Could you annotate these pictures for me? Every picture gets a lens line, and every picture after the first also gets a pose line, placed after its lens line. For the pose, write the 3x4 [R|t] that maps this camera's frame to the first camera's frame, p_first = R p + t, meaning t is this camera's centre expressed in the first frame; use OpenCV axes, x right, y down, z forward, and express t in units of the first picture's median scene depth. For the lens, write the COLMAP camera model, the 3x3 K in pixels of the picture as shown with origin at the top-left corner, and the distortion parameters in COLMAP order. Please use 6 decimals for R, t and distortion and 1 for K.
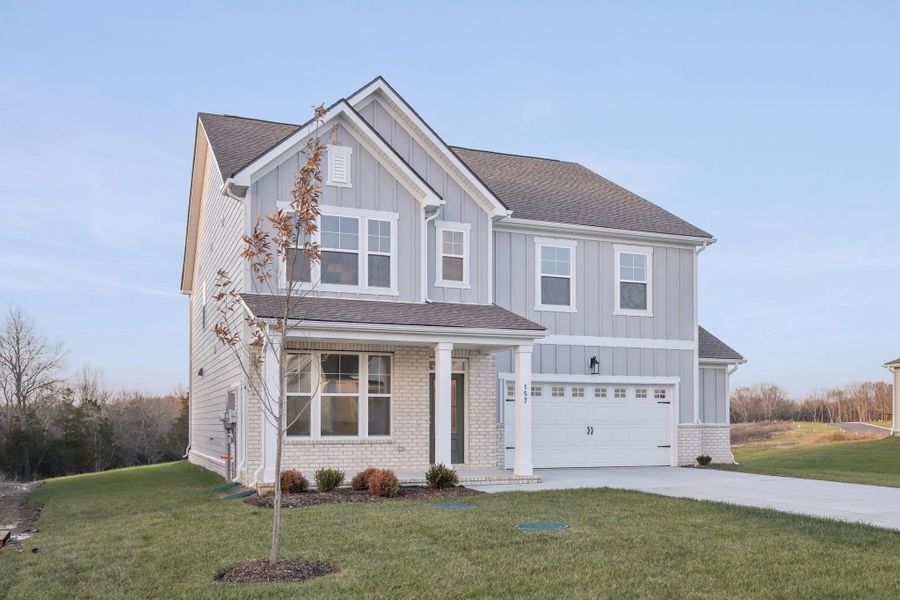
lens RADIAL K [[801.0, 0, 450.0], [0, 801.0, 300.0], [0, 0, 1]] dist [0.005549, -0.000734]
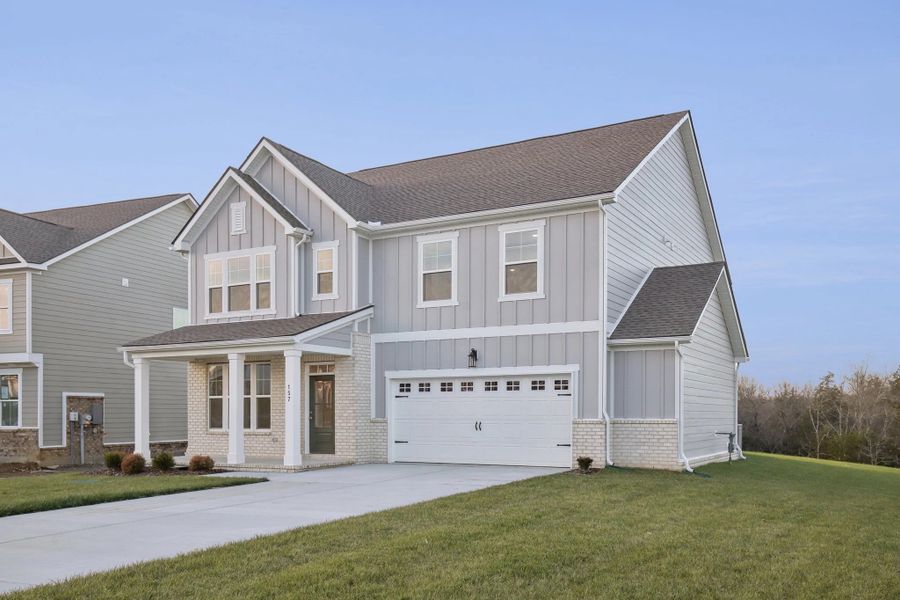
lens RADIAL K [[804.8, 0, 450.0], [0, 804.8, 300.0], [0, 0, 1]] dist [0.037105, 0.001372]
pose [[0.632391, -0.113481, -0.766292, 0.907685], [0.117590, 0.991811, -0.049836, 0.057559], [0.765673, -0.058593, 0.640556, 0.367244]]
